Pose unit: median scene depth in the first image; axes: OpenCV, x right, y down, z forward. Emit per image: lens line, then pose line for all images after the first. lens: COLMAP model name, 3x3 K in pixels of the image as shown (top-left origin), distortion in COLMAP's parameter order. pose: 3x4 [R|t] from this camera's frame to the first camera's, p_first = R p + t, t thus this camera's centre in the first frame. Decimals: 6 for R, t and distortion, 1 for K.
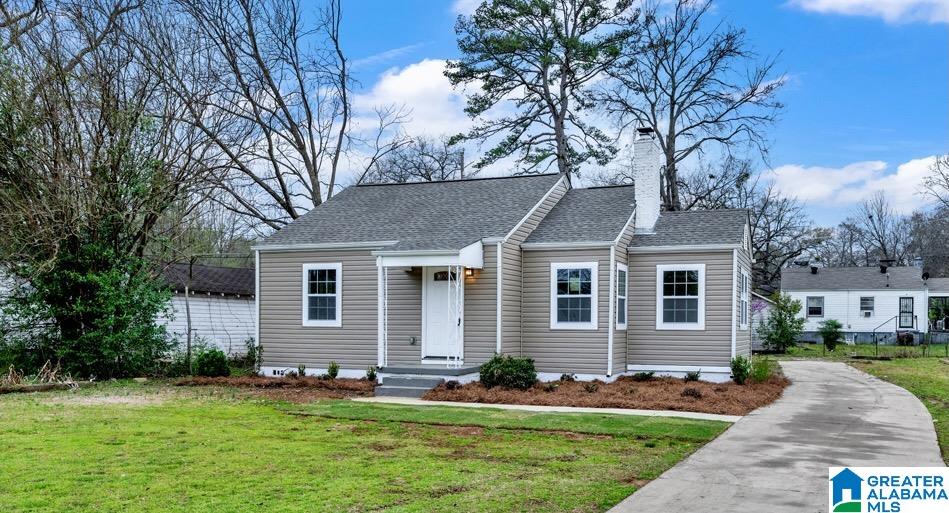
lens RADIAL K [[662.0, 0, 475.7], [0, 662.0, 261.8], [0, 0, 1]] dist [-0.002880, 0.000009]
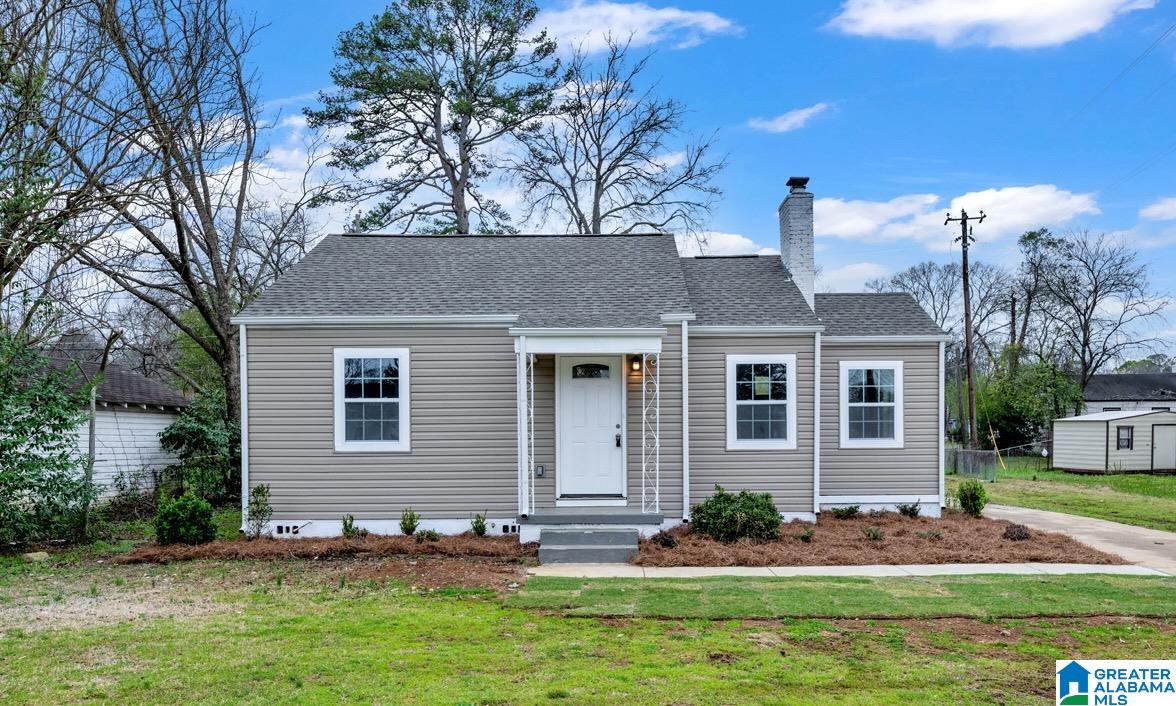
lens RADIAL K [[811.7, 0, 597.7], [0, 811.7, 382.4], [0, 0, 1]] dist [-0.001038, 0.001156]
pose [[0.946190, 0.010830, 0.323429, -0.293184], [-0.016795, 0.999736, 0.015657, 0.019834], [-0.323174, -0.020247, 0.946123, 0.236983]]
